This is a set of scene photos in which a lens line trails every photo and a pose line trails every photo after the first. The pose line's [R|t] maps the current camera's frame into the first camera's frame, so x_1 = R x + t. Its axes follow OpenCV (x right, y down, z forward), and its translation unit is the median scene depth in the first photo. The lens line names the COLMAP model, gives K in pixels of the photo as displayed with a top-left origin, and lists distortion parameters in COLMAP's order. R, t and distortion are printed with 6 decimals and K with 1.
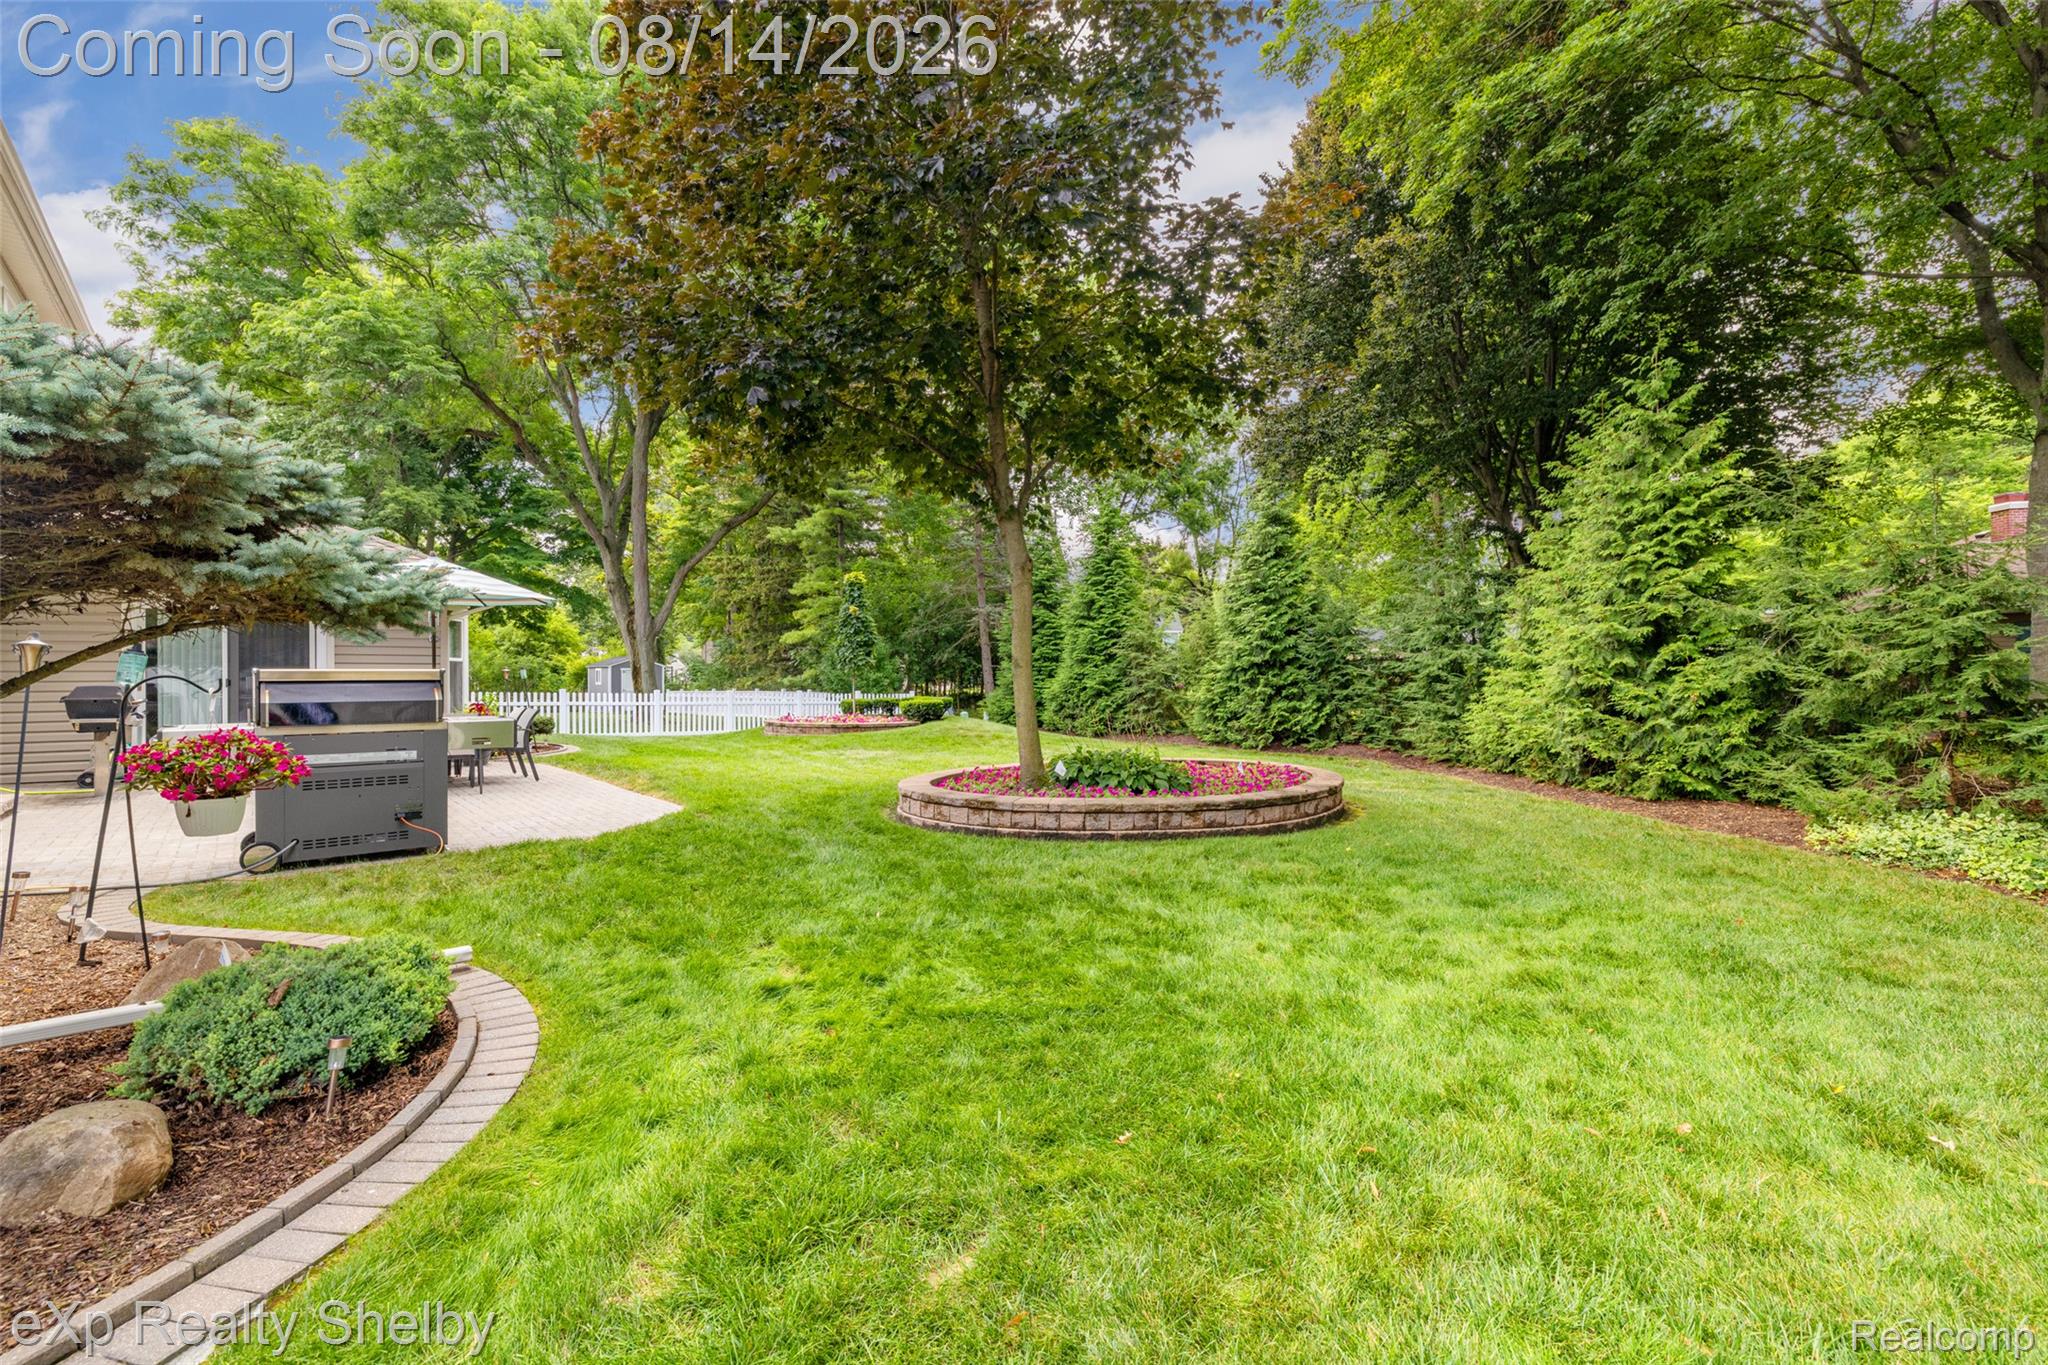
lens RADIAL K [[914.8, 0, 1028.0], [0, 914.8, 690.9], [0, 0, 1]] dist [0.003602, 0.000392]
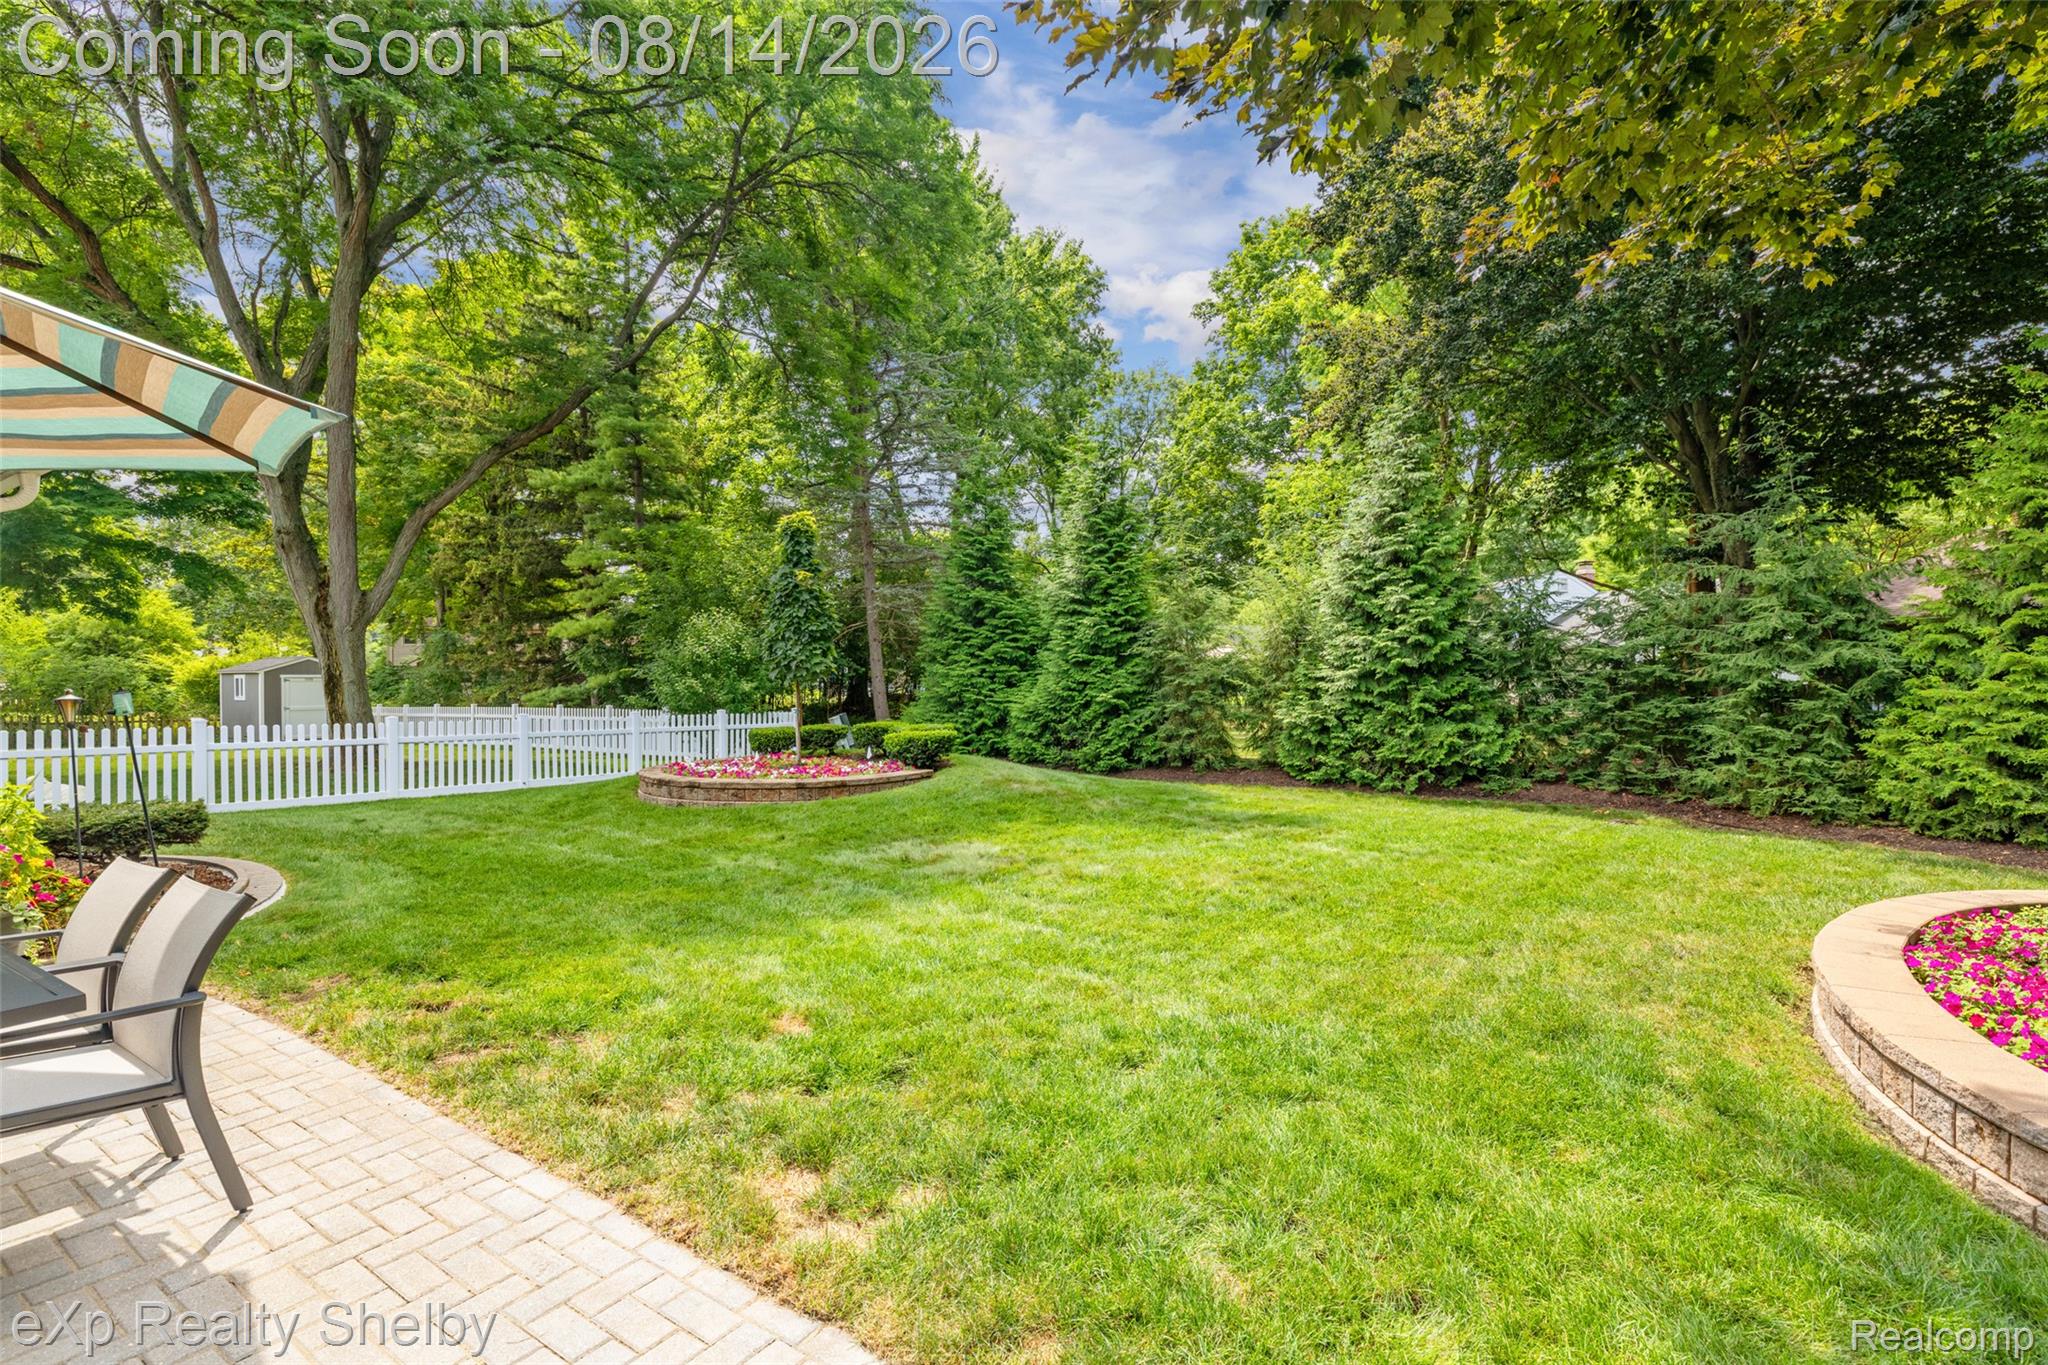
lens RADIAL K [[957.2, 0, 1019.0], [0, 957.2, 678.6], [0, 0, 1]] dist [-0.008529, 0.000240]
pose [[0.963825, -0.005751, 0.266472, -0.185469], [0.009646, 0.999865, -0.013311, -0.012765], [-0.266360, 0.015400, 0.963751, 0.322989]]
